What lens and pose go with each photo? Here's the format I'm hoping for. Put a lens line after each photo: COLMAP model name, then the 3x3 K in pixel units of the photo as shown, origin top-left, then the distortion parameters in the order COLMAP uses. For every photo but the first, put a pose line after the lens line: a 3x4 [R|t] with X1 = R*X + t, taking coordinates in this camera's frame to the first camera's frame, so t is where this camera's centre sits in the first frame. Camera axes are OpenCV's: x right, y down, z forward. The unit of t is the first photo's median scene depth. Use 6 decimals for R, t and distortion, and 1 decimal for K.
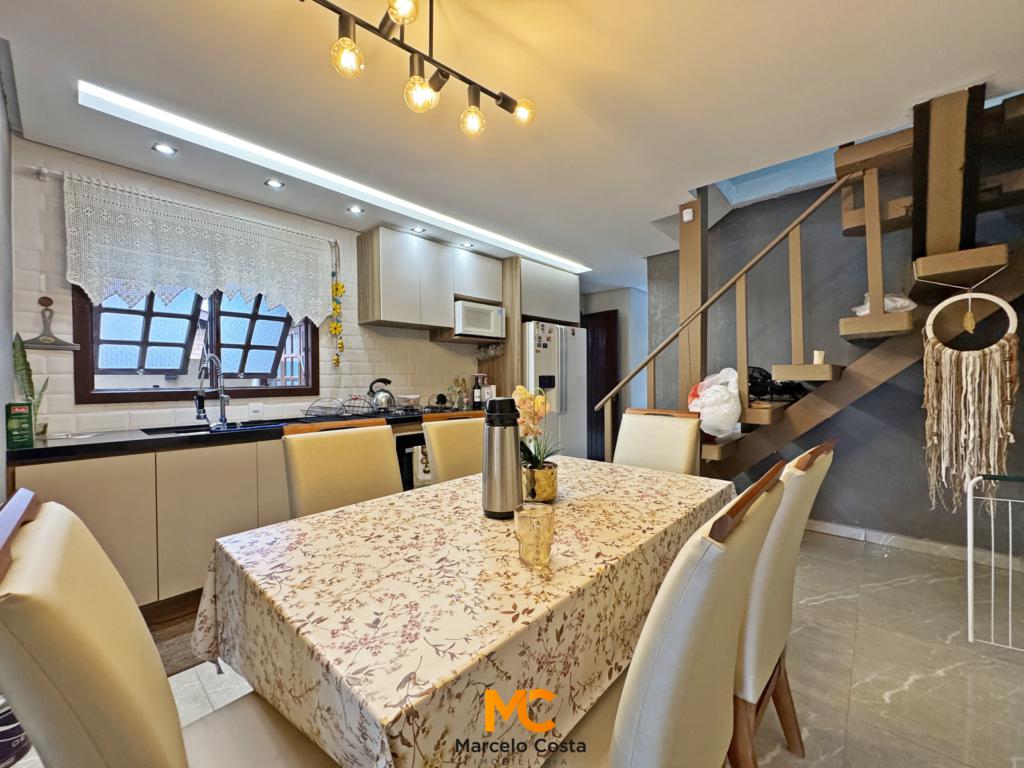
lens RADIAL K [[408.6, 0, 511.9], [0, 408.6, 383.1], [0, 0, 1]] dist [-0.001272, -0.000119]
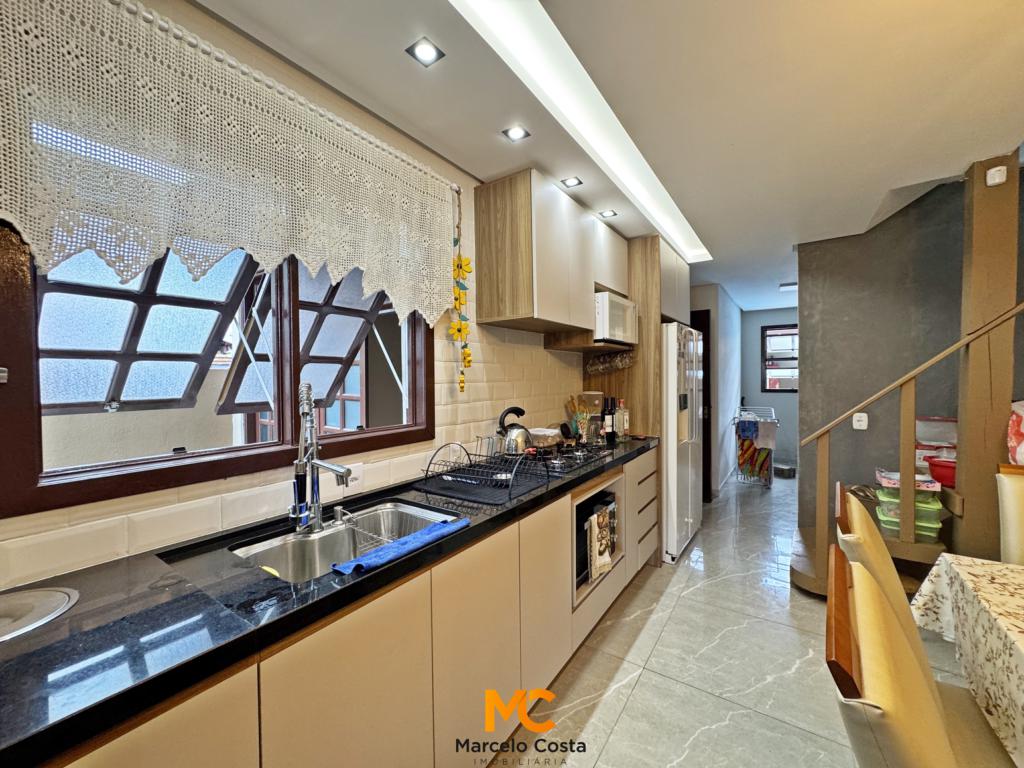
lens RADIAL K [[408.6, 0, 511.2], [0, 408.6, 382.0], [0, 0, 1]] dist [-0.001272, -0.000119]
pose [[0.990624, -0.004495, 0.136545, -0.412476], [0.004581, 0.999989, -0.000316, -0.051425], [-0.136542, 0.000938, 0.990634, 0.354479]]
